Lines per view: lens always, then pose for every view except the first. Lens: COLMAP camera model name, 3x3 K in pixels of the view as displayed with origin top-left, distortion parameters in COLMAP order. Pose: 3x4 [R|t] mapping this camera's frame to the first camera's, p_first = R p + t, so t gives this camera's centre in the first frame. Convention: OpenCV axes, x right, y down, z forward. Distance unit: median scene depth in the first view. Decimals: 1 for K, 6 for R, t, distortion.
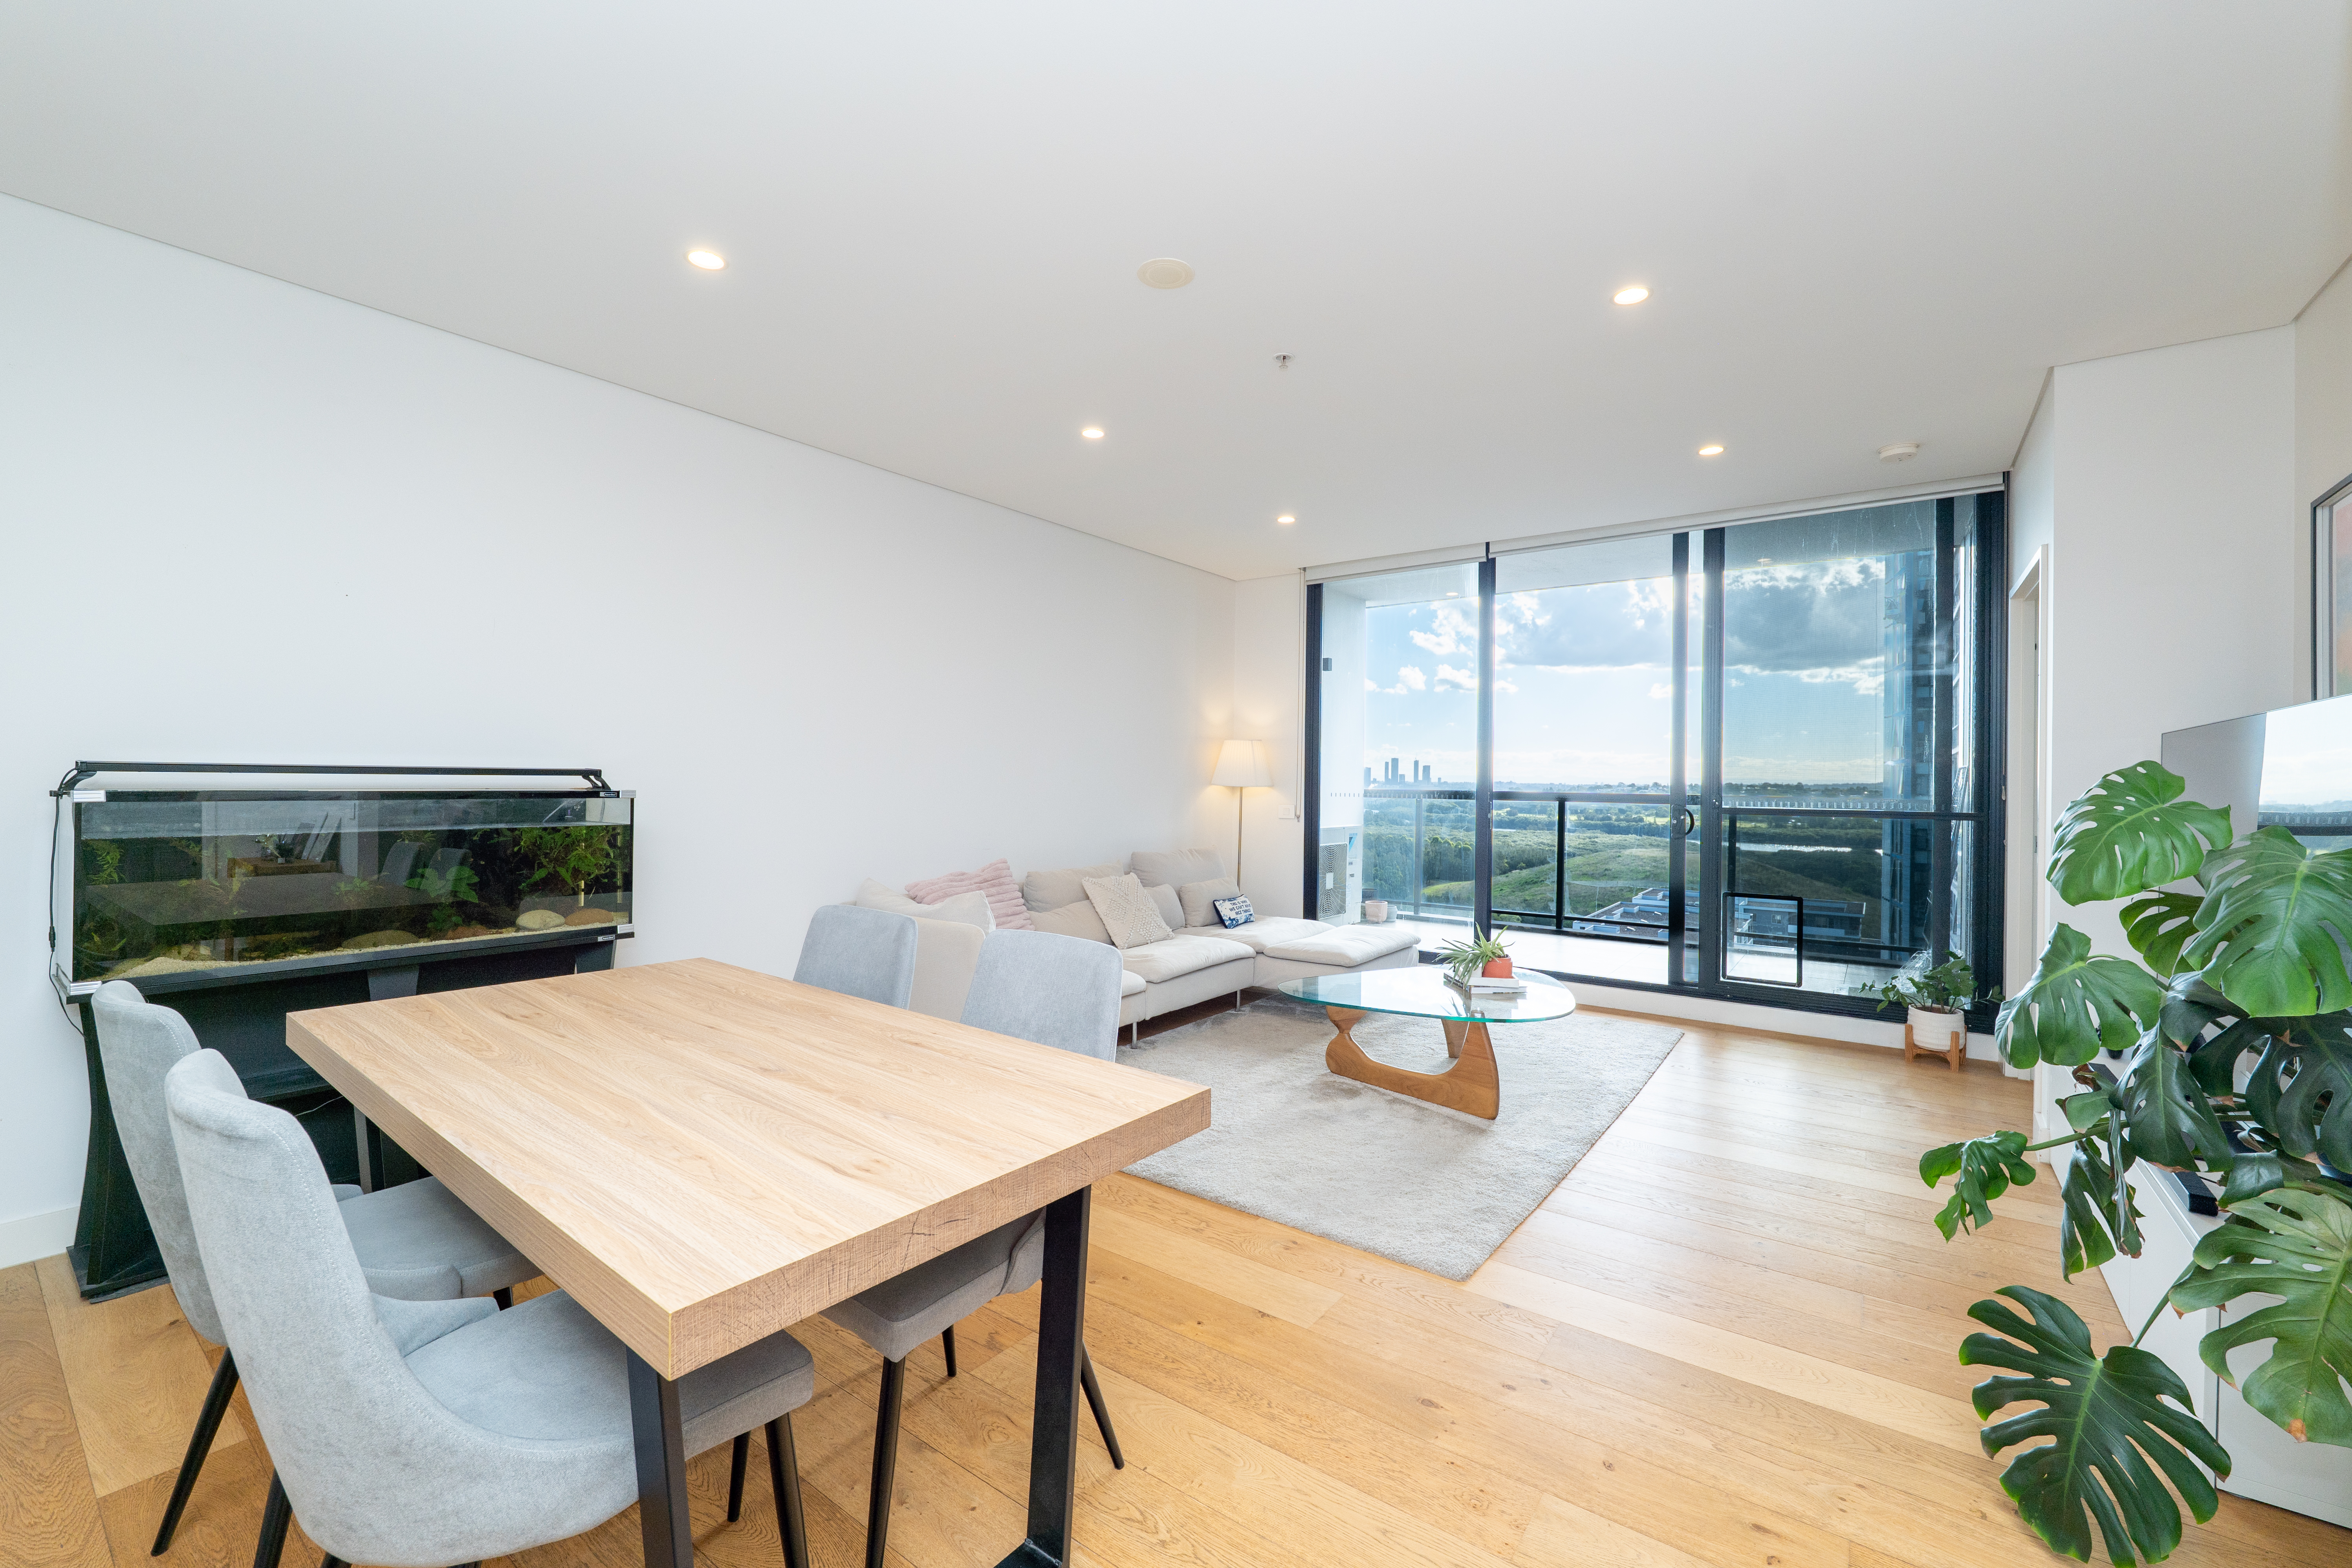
lens RADIAL K [[944.1, 0, 1172.5], [0, 944.1, 771.3], [0, 0, 1]] dist [-0.009519, -0.000030]
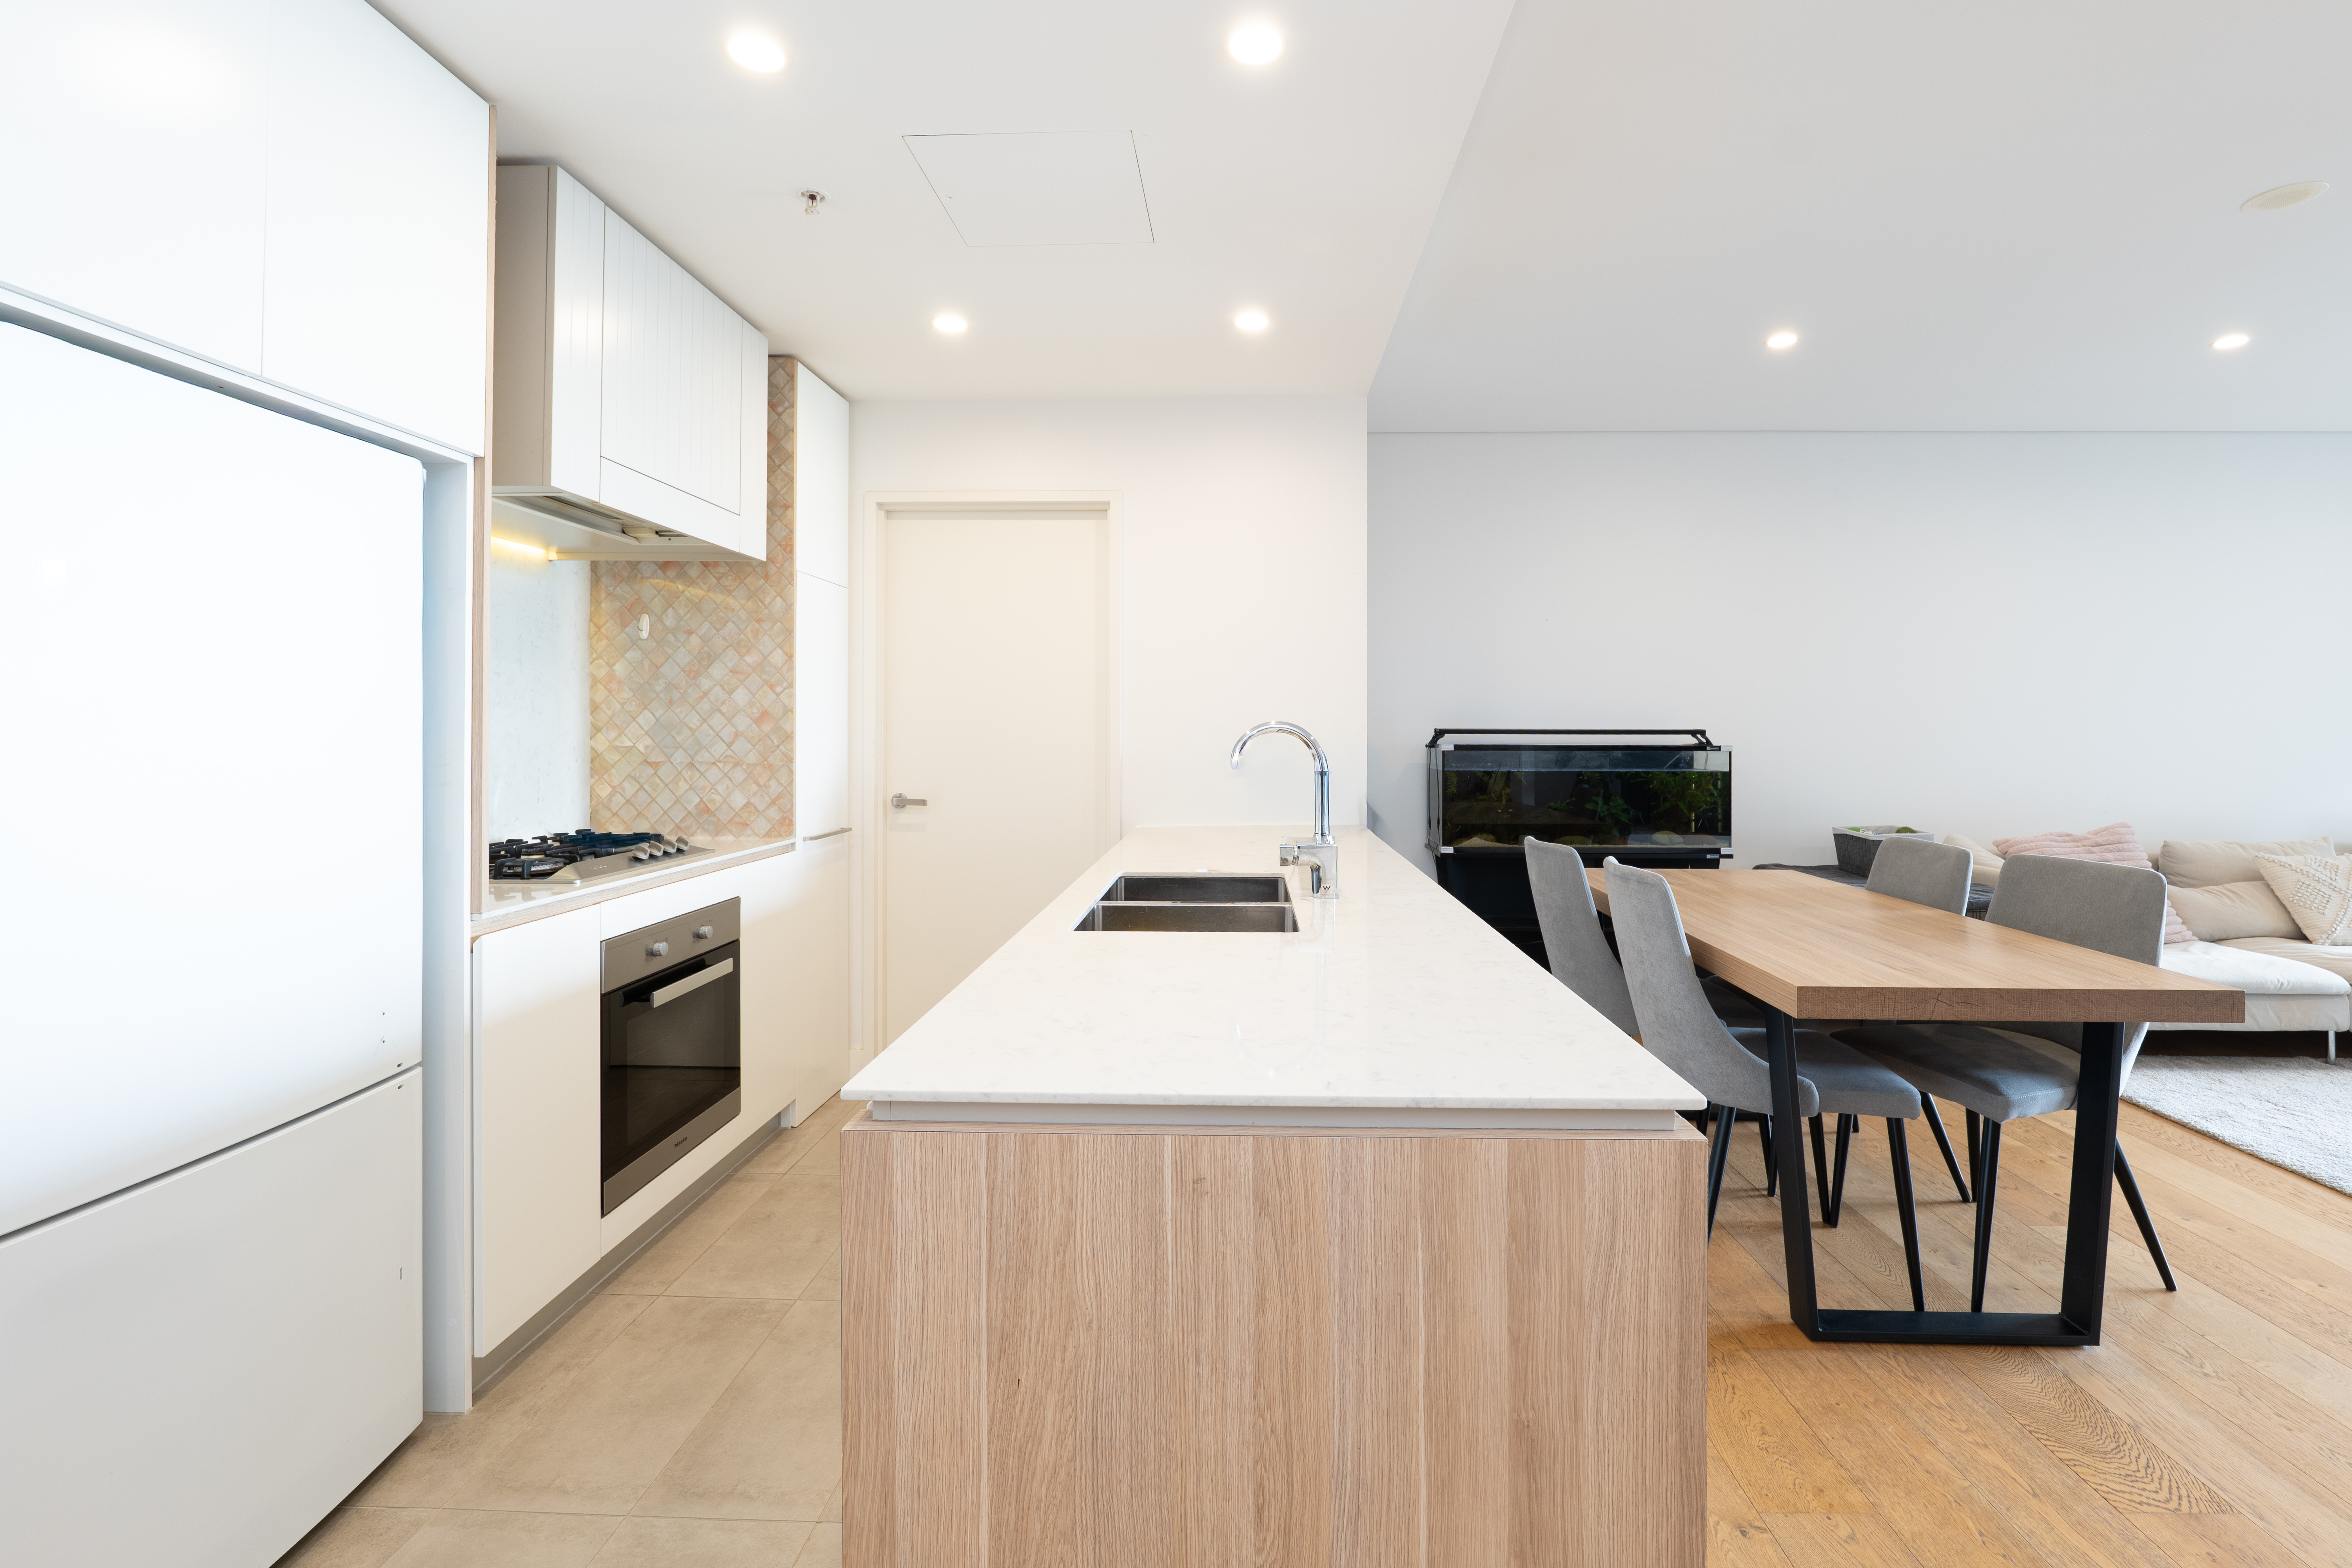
lens RADIAL K [[1000.0, 0, 1204.2], [0, 1000.0, 729.2], [0, 0, 1]] dist [-0.011095, 0.000154]
pose [[0.560494, -0.011732, -0.828075, 0.155826], [0.011816, 0.999911, -0.006168, -0.002209], [0.828074, -0.006327, 0.560583, -0.363336]]
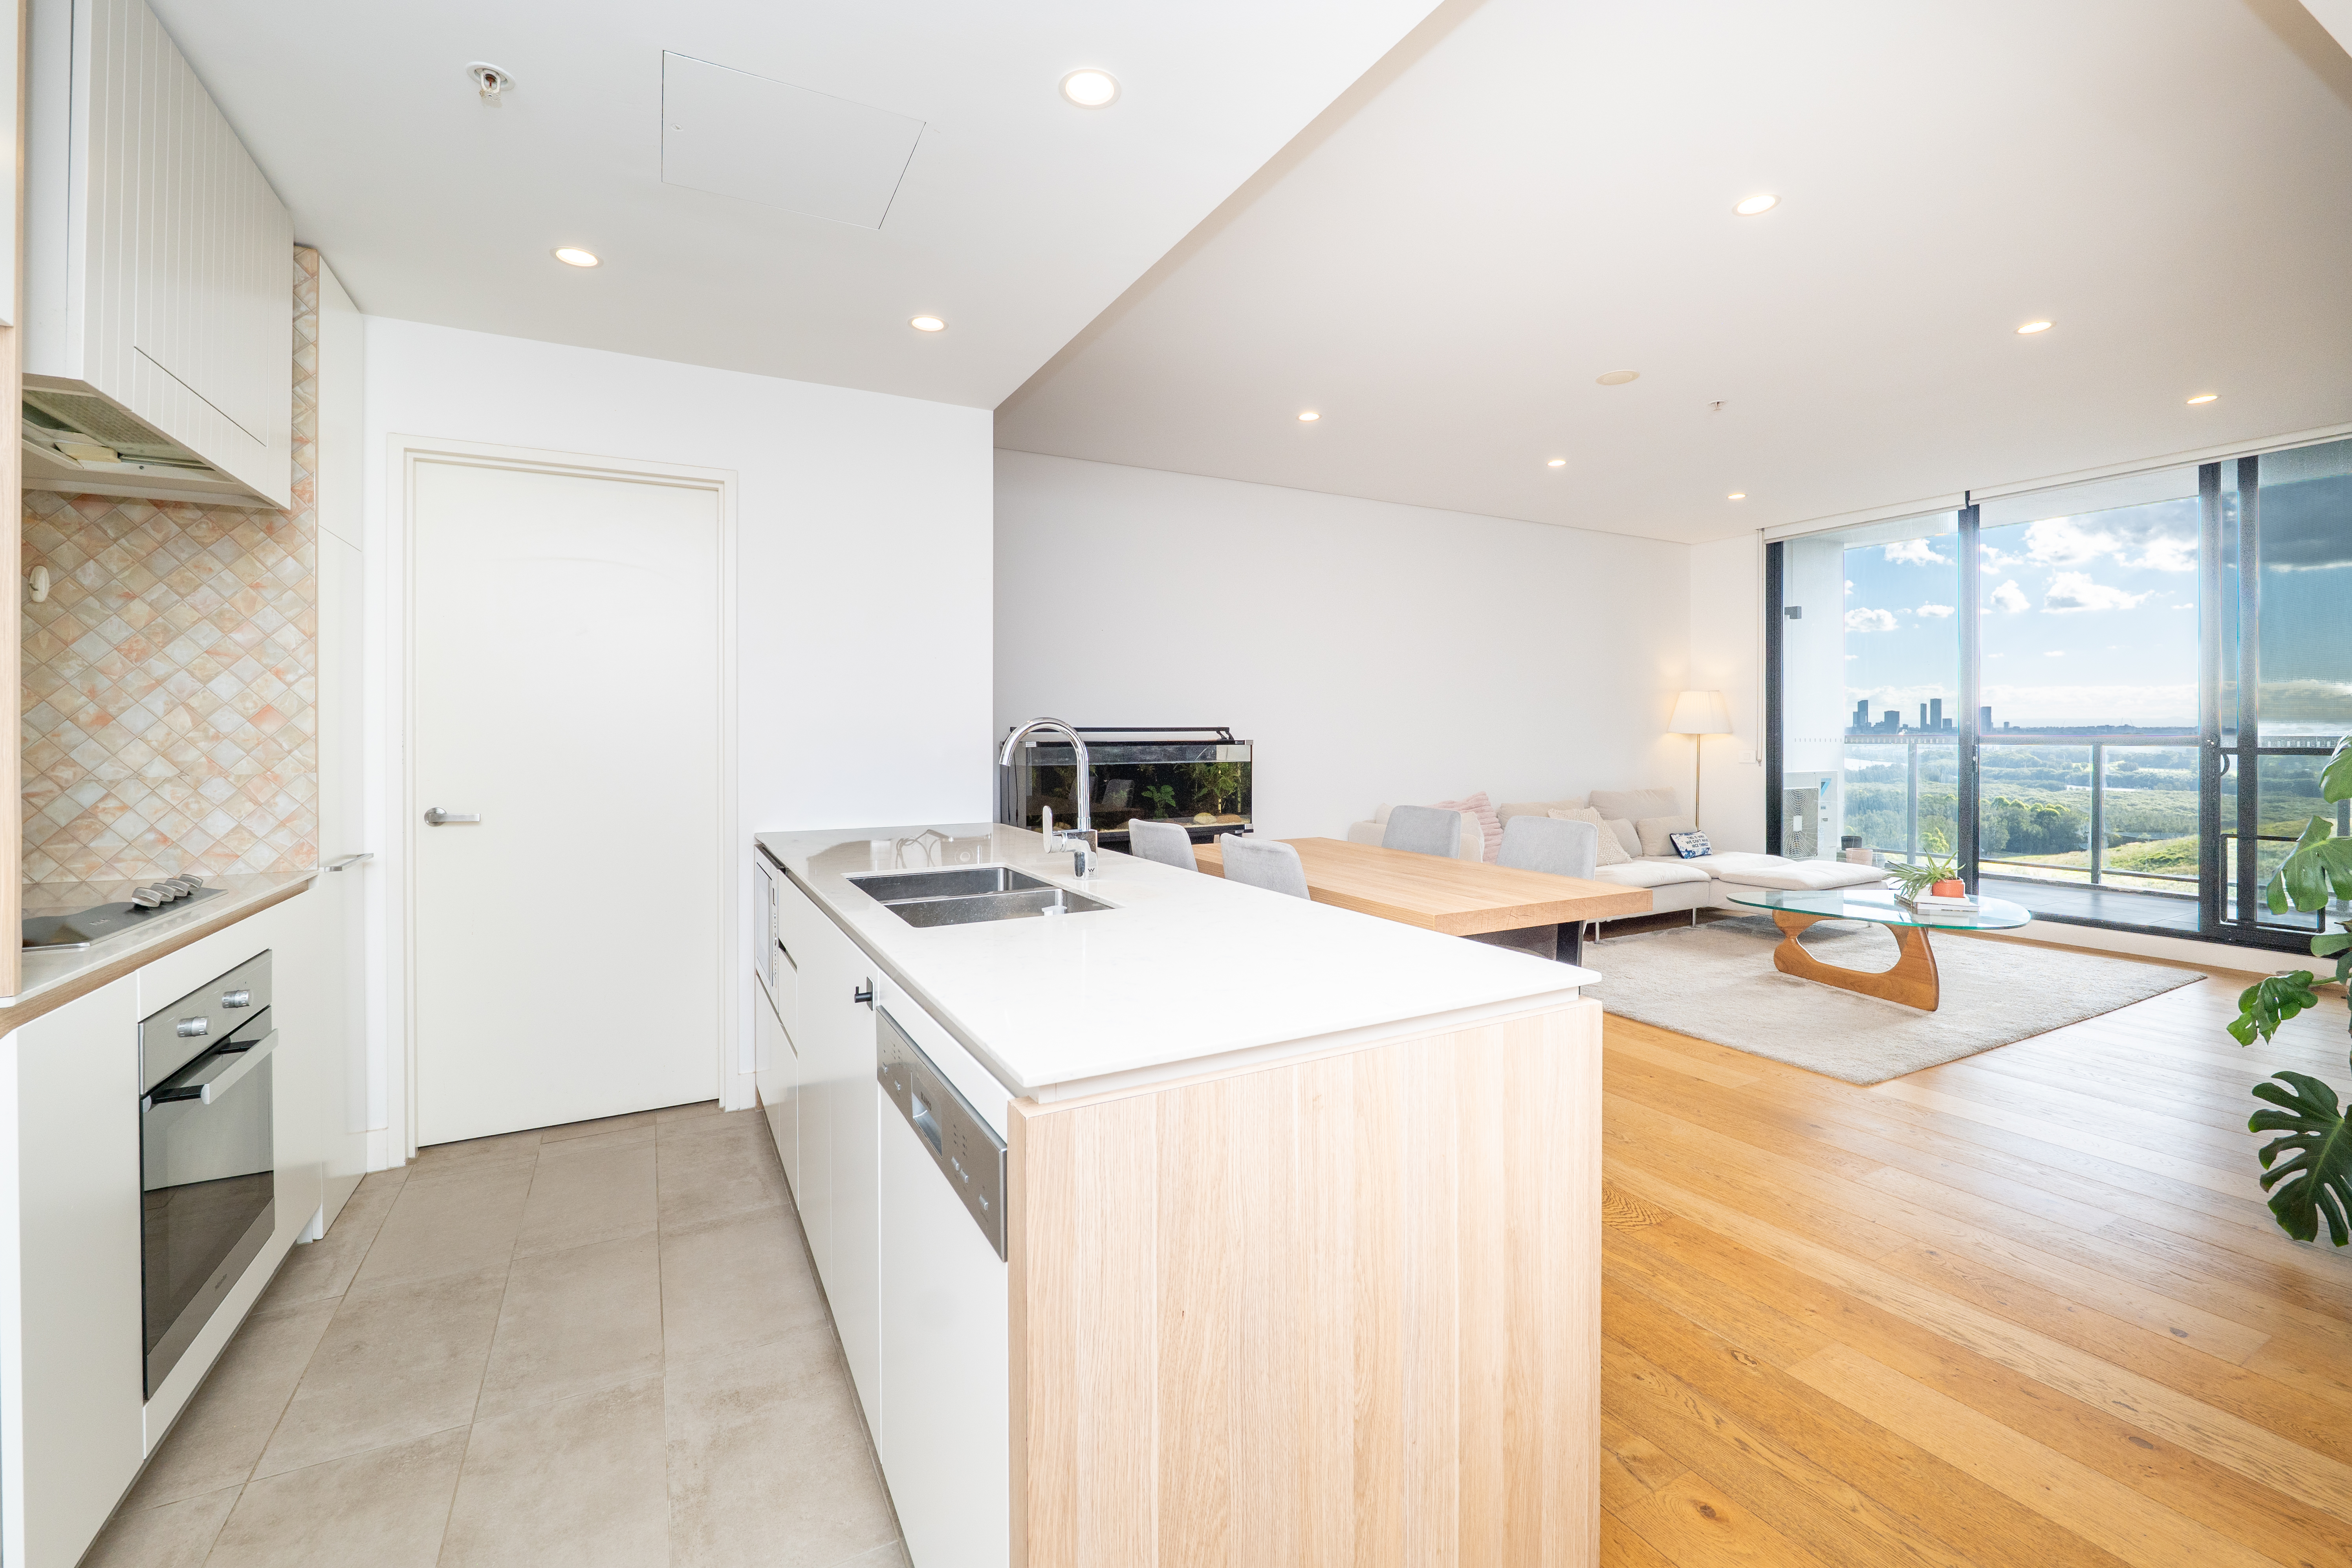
lens RADIAL K [[980.4, 0, 1139.9], [0, 980.4, 736.7], [0, 0, 1]] dist [-0.011155, -0.000325]
pose [[0.894223, -0.012661, -0.447444, 0.000751], [0.018057, 0.999807, 0.007798, -0.001748], [0.447258, -0.015053, 0.894278, -0.544182]]
